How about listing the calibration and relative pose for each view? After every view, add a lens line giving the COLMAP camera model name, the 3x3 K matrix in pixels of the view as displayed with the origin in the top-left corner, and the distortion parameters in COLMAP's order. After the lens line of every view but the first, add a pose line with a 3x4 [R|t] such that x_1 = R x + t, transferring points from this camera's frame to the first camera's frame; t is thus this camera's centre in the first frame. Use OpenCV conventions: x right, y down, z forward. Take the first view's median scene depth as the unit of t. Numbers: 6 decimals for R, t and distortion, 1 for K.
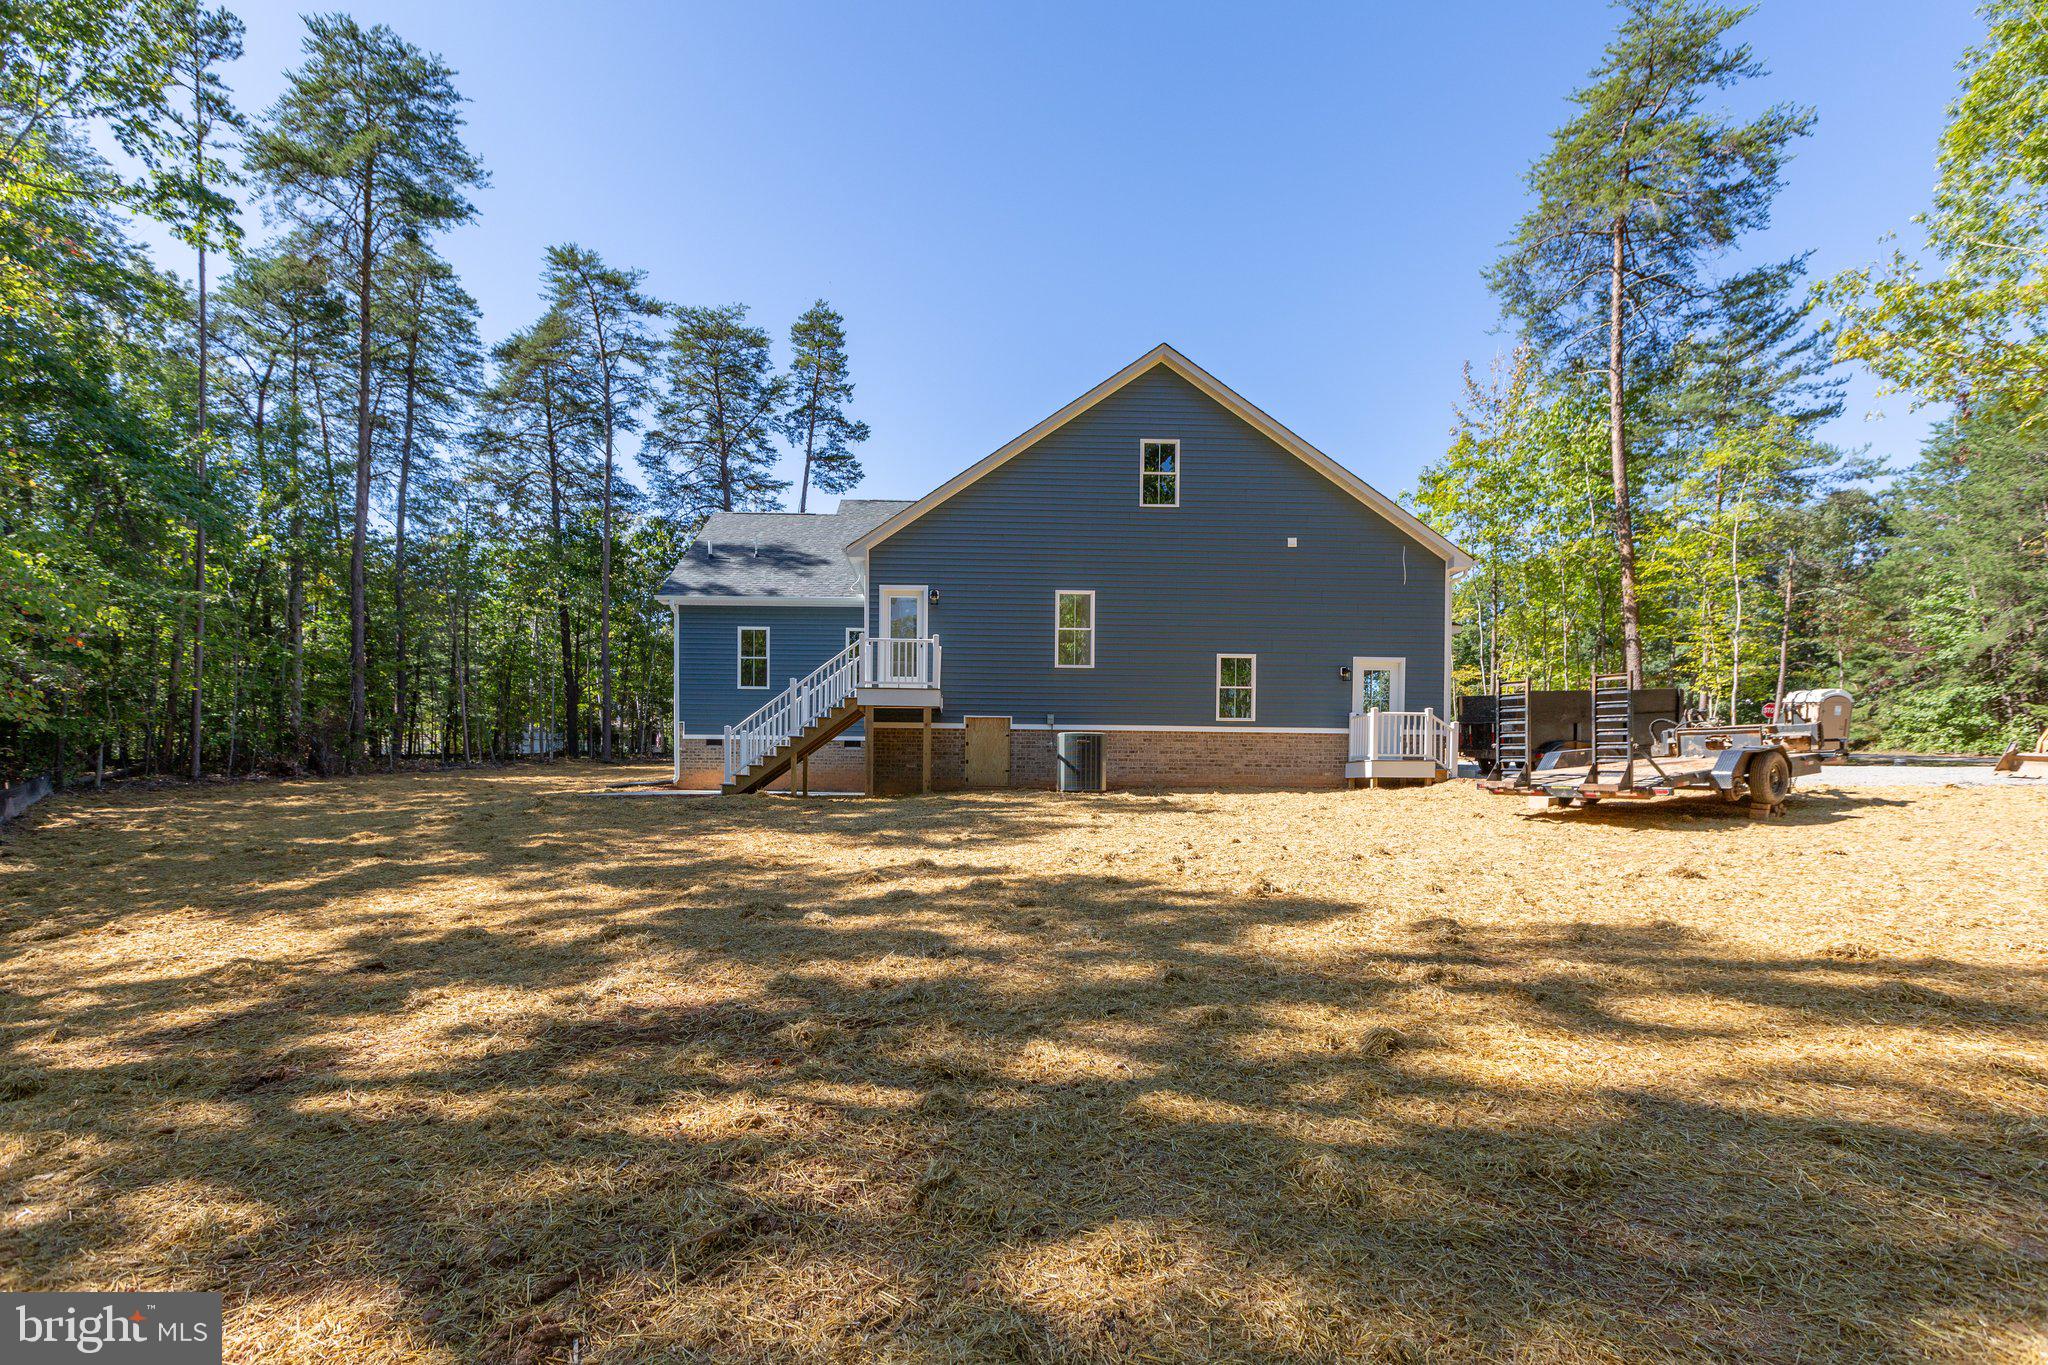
lens RADIAL K [[935.4, 0, 1024.0], [0, 935.4, 682.5], [0, 0, 1]] dist [0.002037, 0.000184]
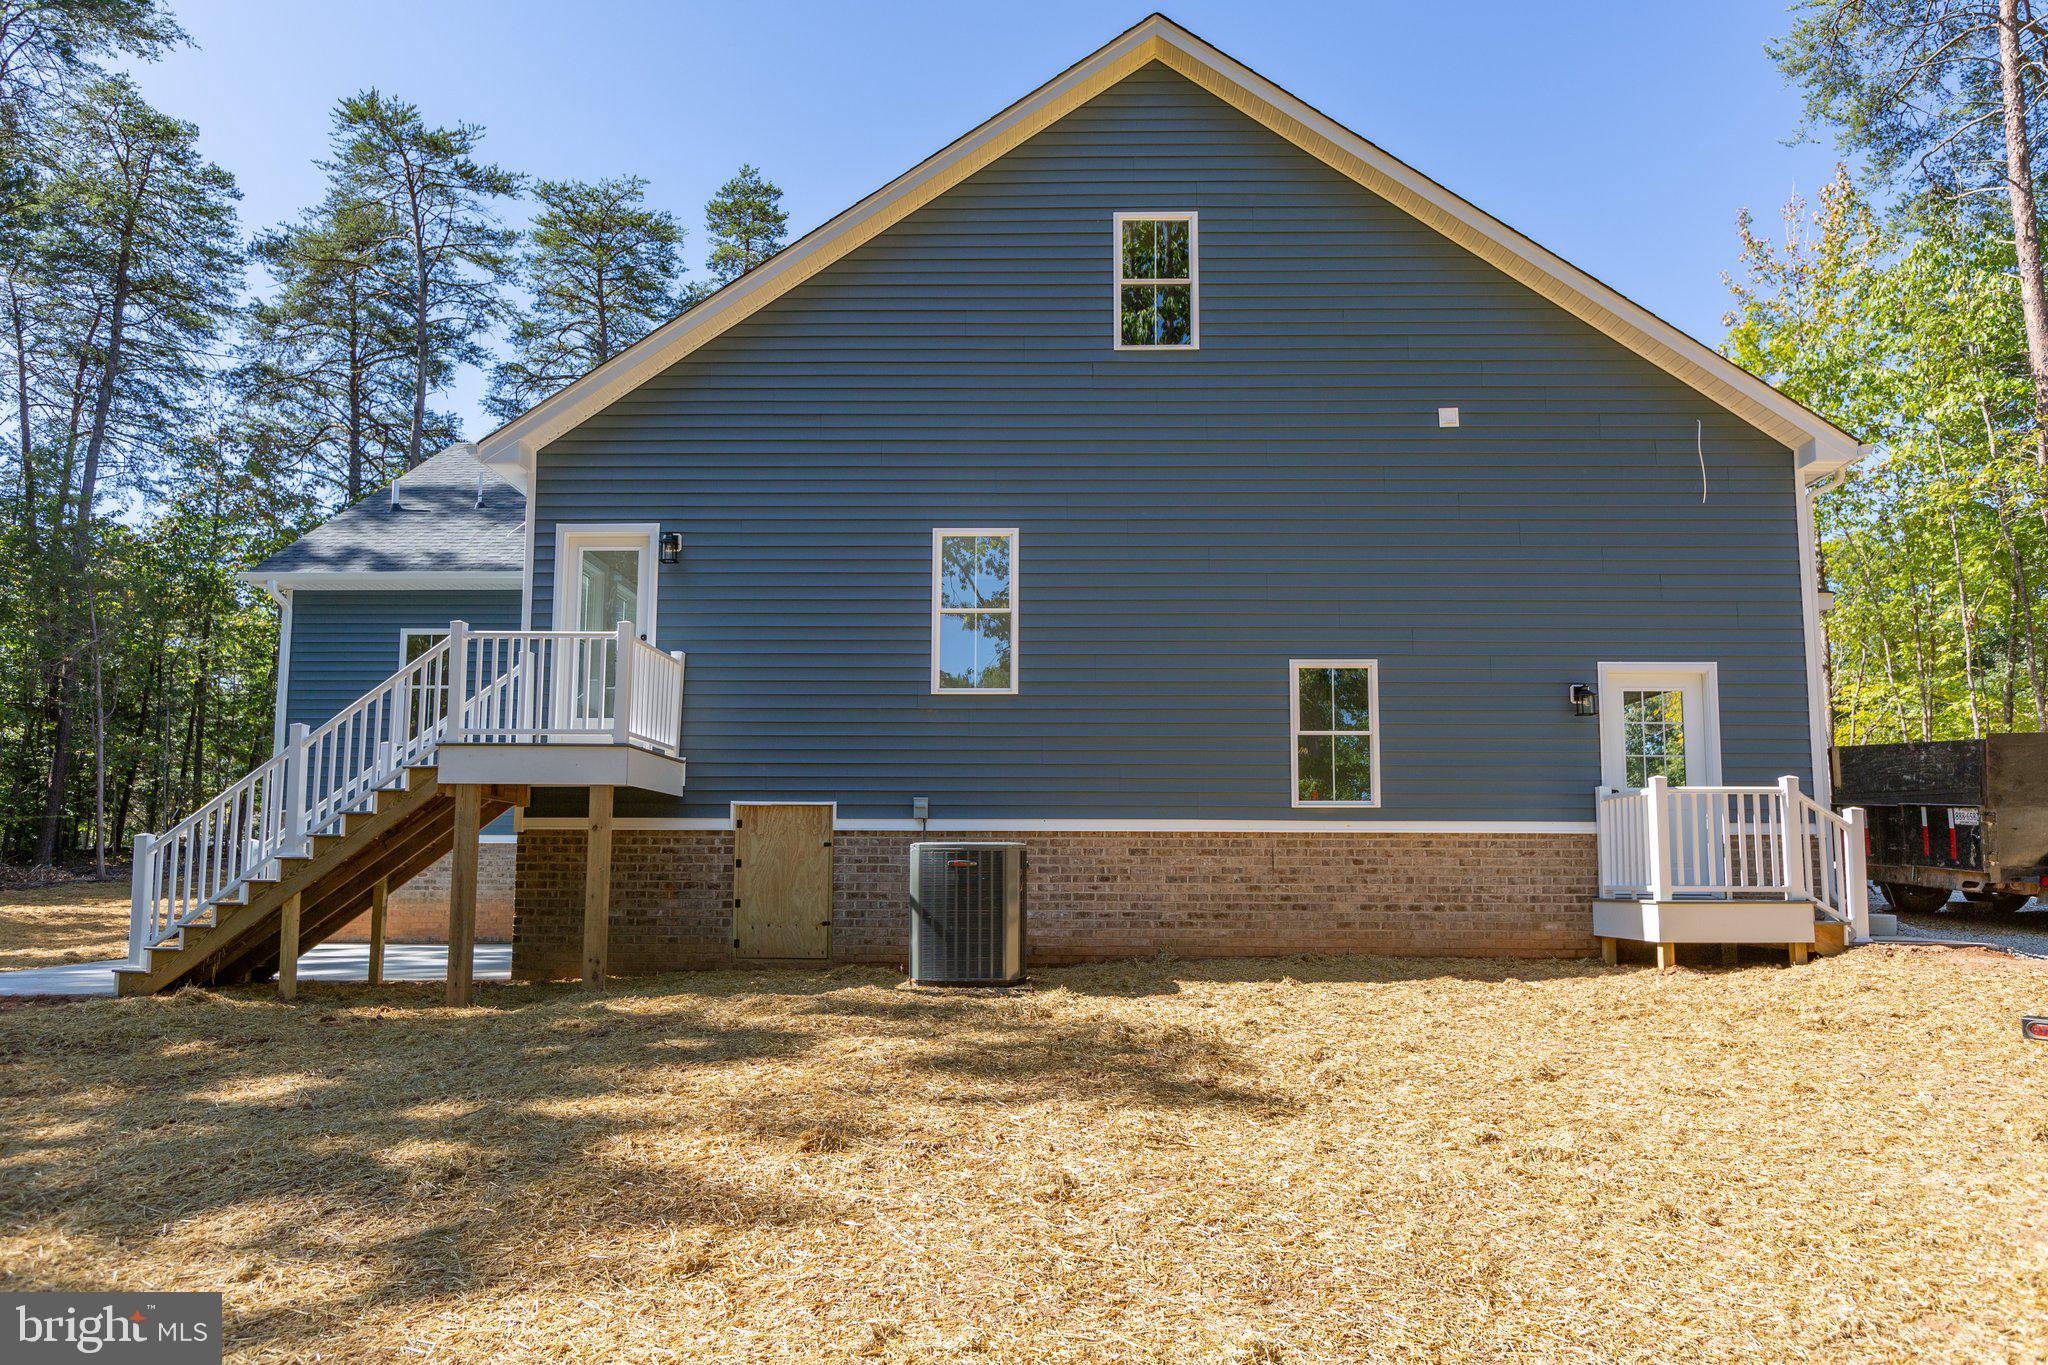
lens RADIAL K [[1231.5, 0, 1021.9], [0, 1231.5, 618.6], [0, 0, 1]] dist [-0.000123, -0.001608]
pose [[0.996301, -0.018876, -0.083834, 0.059104], [0.011509, 0.996098, -0.087503, 0.000183], [0.085158, 0.086214, 0.992630, 0.181892]]
